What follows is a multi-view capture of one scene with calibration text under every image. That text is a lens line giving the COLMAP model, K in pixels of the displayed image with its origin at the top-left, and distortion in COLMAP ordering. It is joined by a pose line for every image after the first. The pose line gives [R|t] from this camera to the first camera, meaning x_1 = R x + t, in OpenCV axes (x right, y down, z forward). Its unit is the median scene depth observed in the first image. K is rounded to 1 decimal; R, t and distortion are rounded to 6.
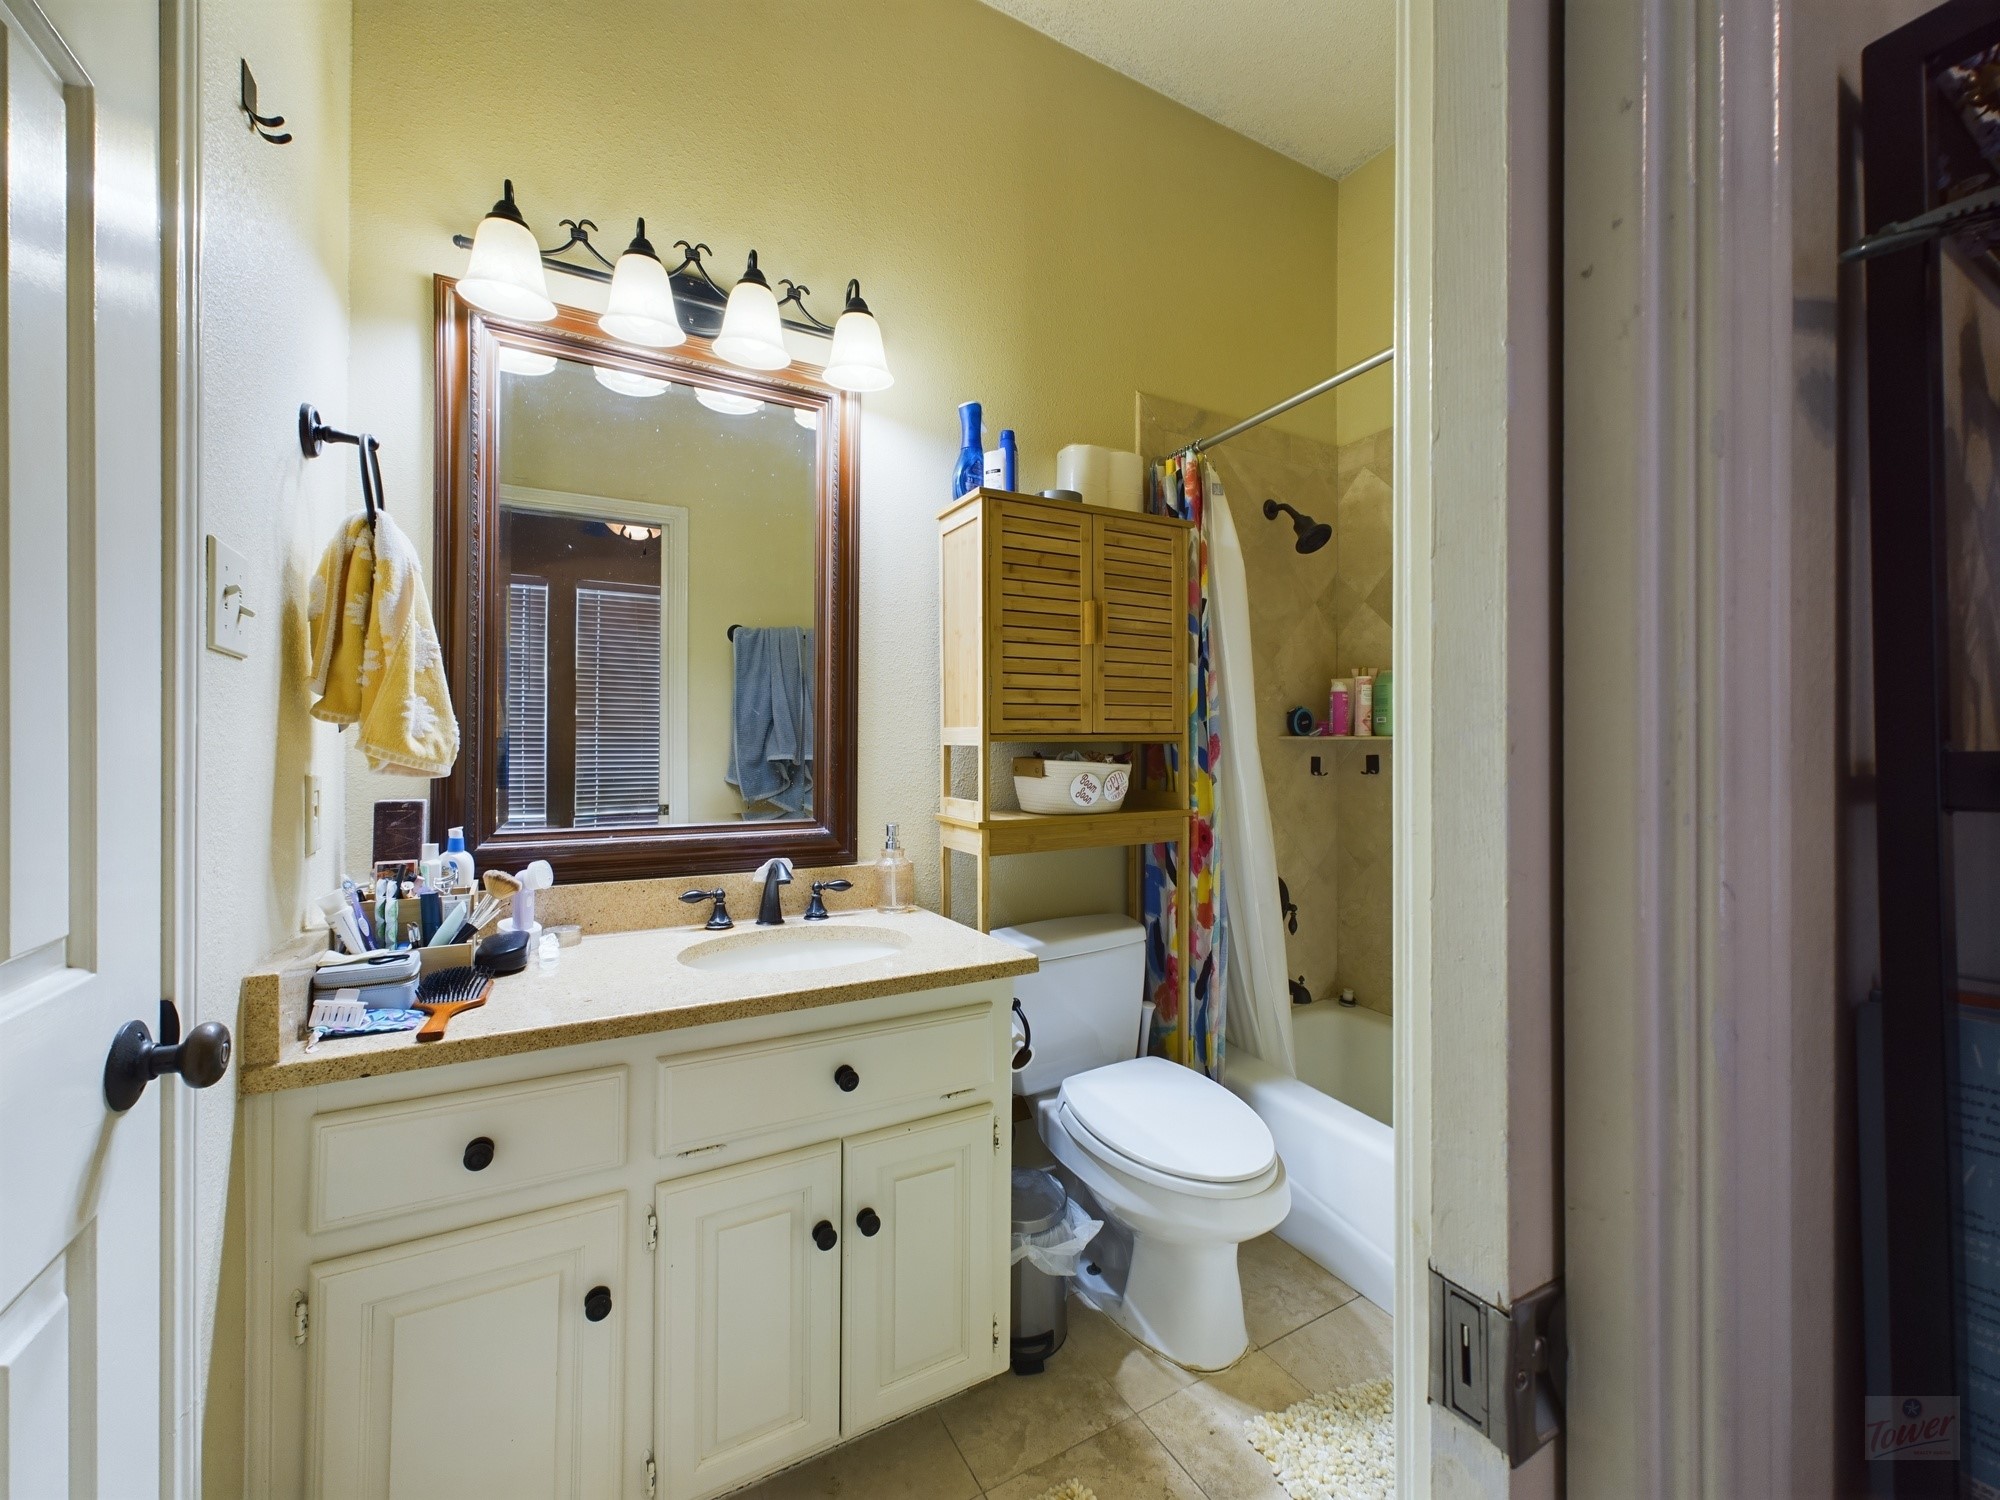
lens RADIAL K [[804.6, 0, 999.2], [0, 804.6, 739.2], [0, 0, 1]] dist [0.001855, 0.001018]
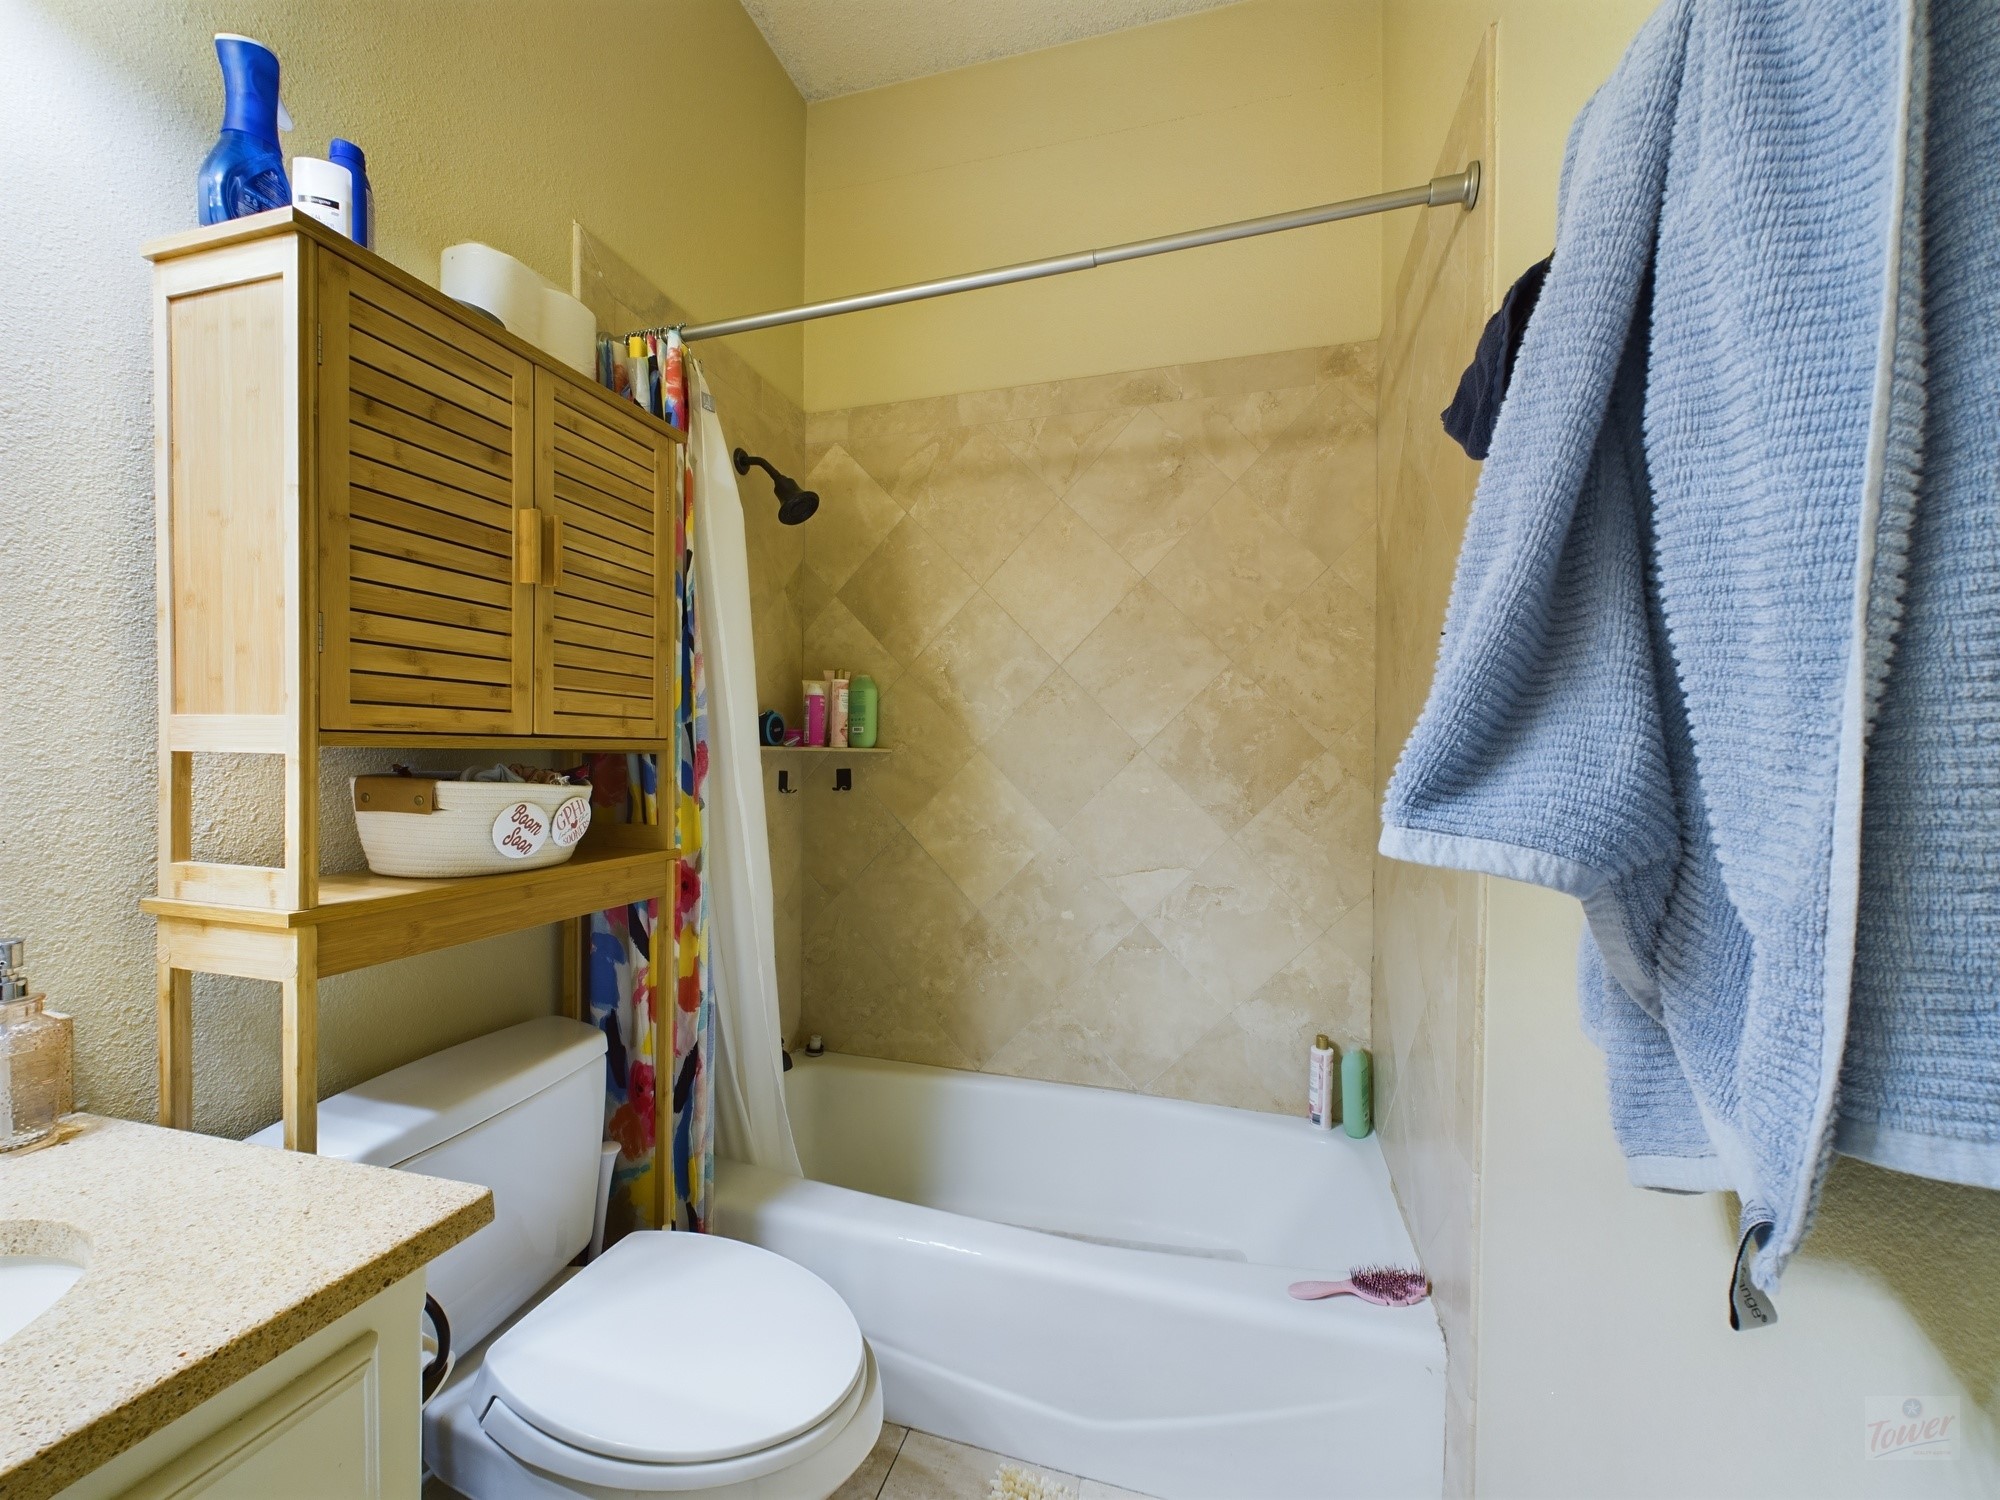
lens RADIAL K [[804.6, 0, 999.0], [0, 804.6, 766.8], [0, 0, 1]] dist [0.001855, 0.001018]
pose [[0.708480, 0.000364, 0.705731, -0.054821], [-0.015433, 0.999769, 0.014977, 0.001687], [-0.705563, -0.021502, 0.708321, 0.305584]]
